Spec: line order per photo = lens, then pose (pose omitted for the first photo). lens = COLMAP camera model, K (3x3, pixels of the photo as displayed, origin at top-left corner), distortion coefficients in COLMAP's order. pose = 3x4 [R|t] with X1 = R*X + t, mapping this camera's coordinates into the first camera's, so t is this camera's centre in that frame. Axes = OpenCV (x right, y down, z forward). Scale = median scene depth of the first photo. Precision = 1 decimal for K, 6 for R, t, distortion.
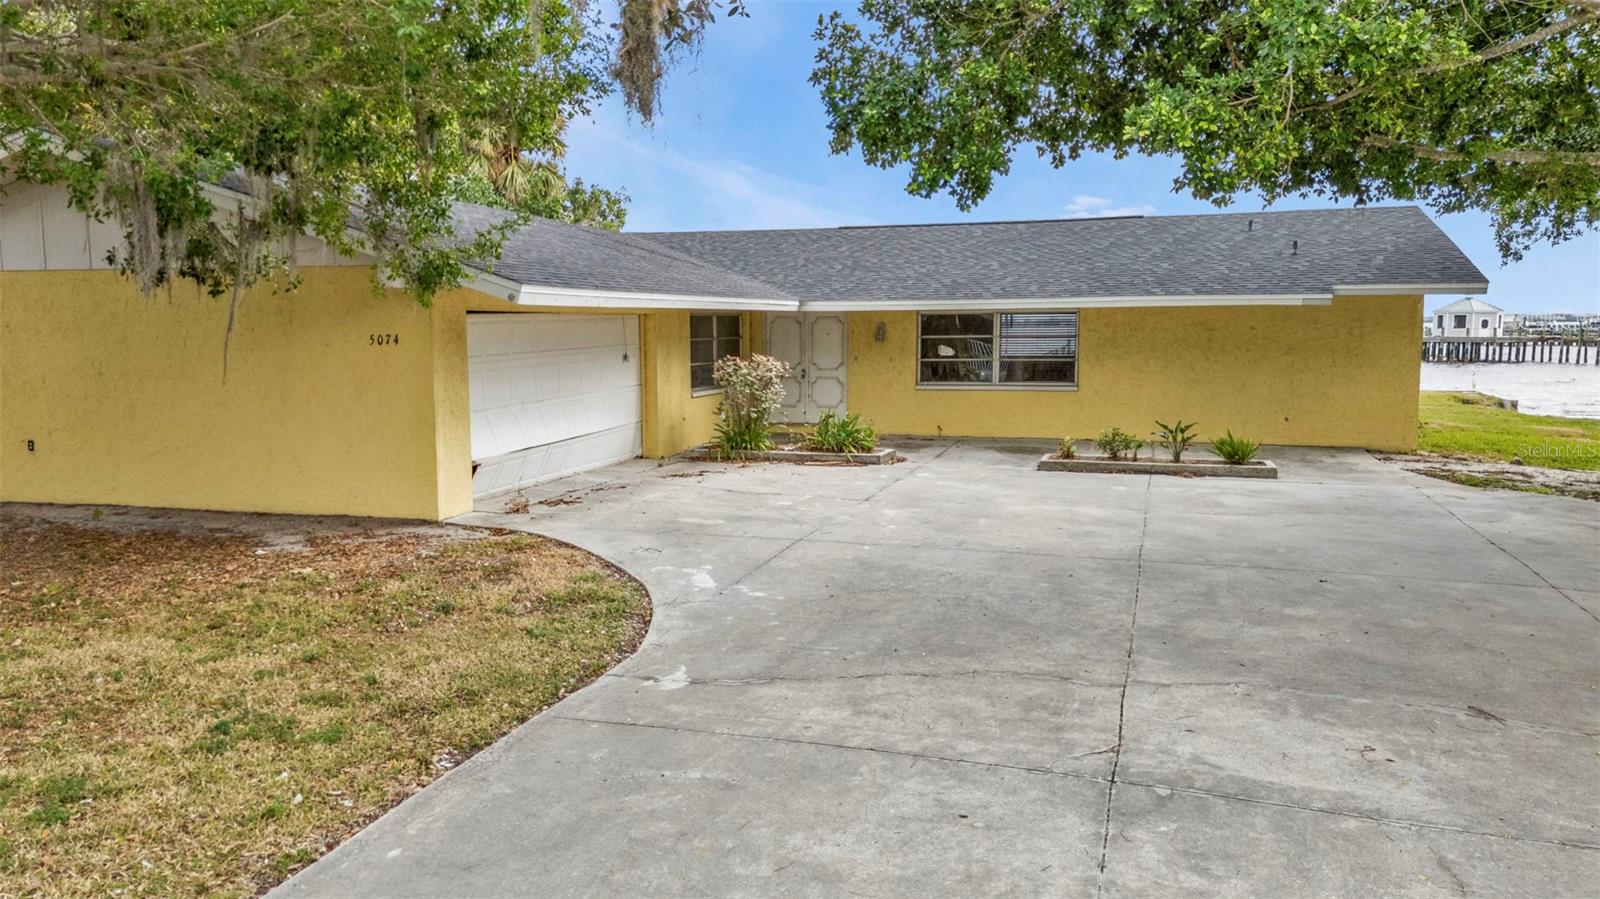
lens RADIAL K [[1173.2, 0, 801.4], [0, 1173.2, 447.8], [0, 0, 1]] dist [0.064309, -0.052458]
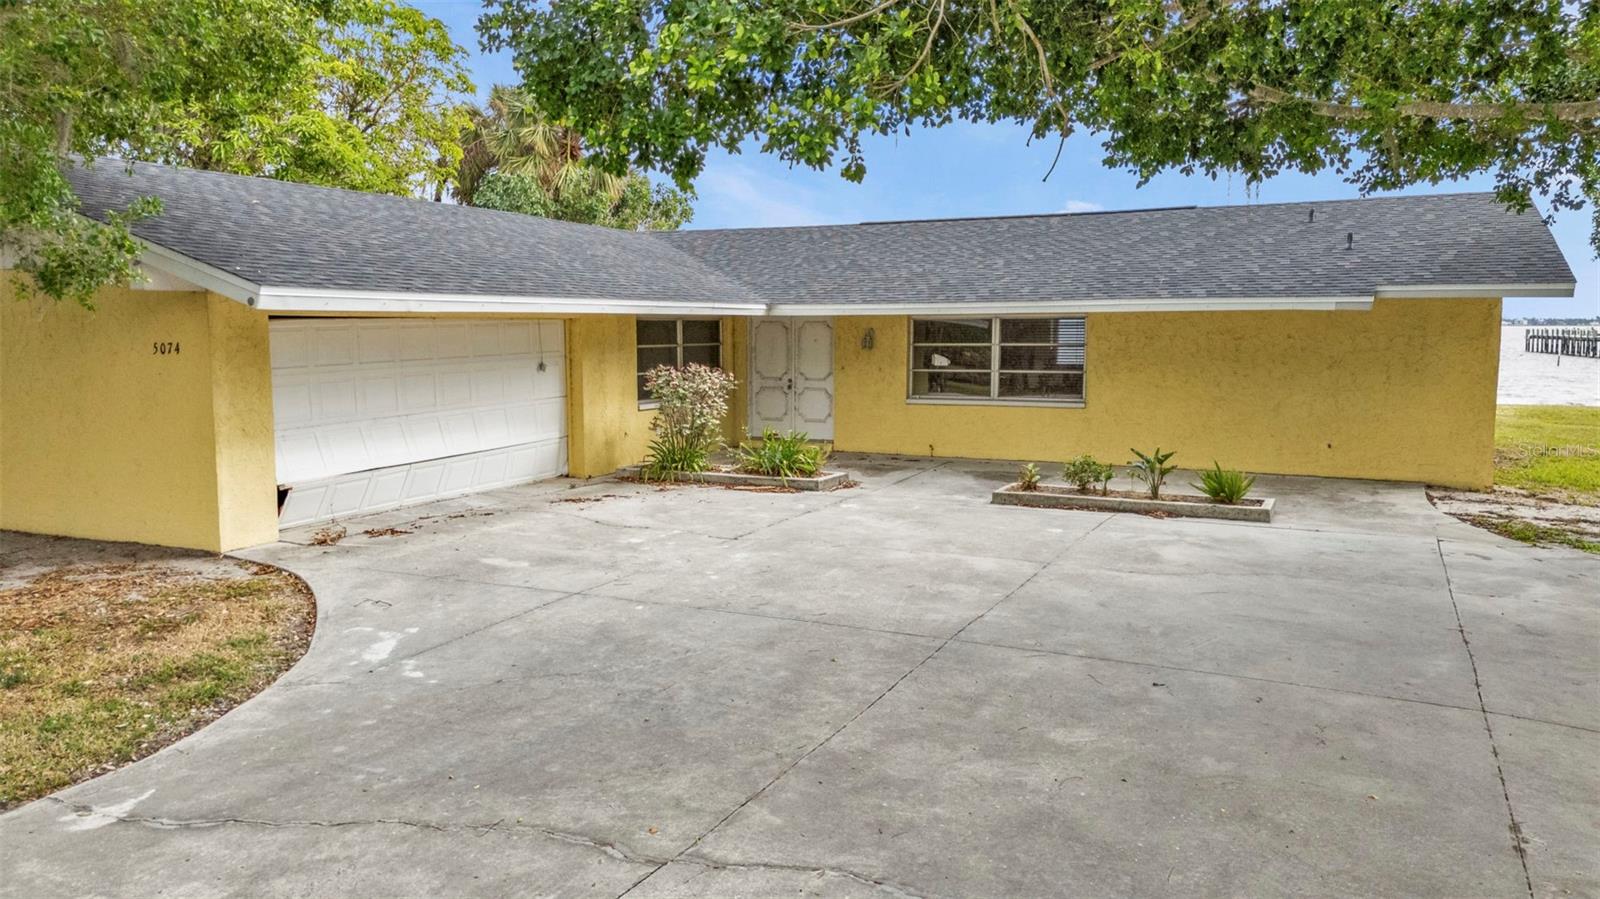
lens RADIAL K [[1173.2, 0, 801.4], [0, 1173.2, 447.8], [0, 0, 1]] dist [0.064309, -0.052458]
pose [[0.989395, 0.018159, -0.144110, 0.179693], [-0.018250, 0.999833, 0.000690, -0.018362], [0.144098, 0.001947, 0.989561, 0.128350]]
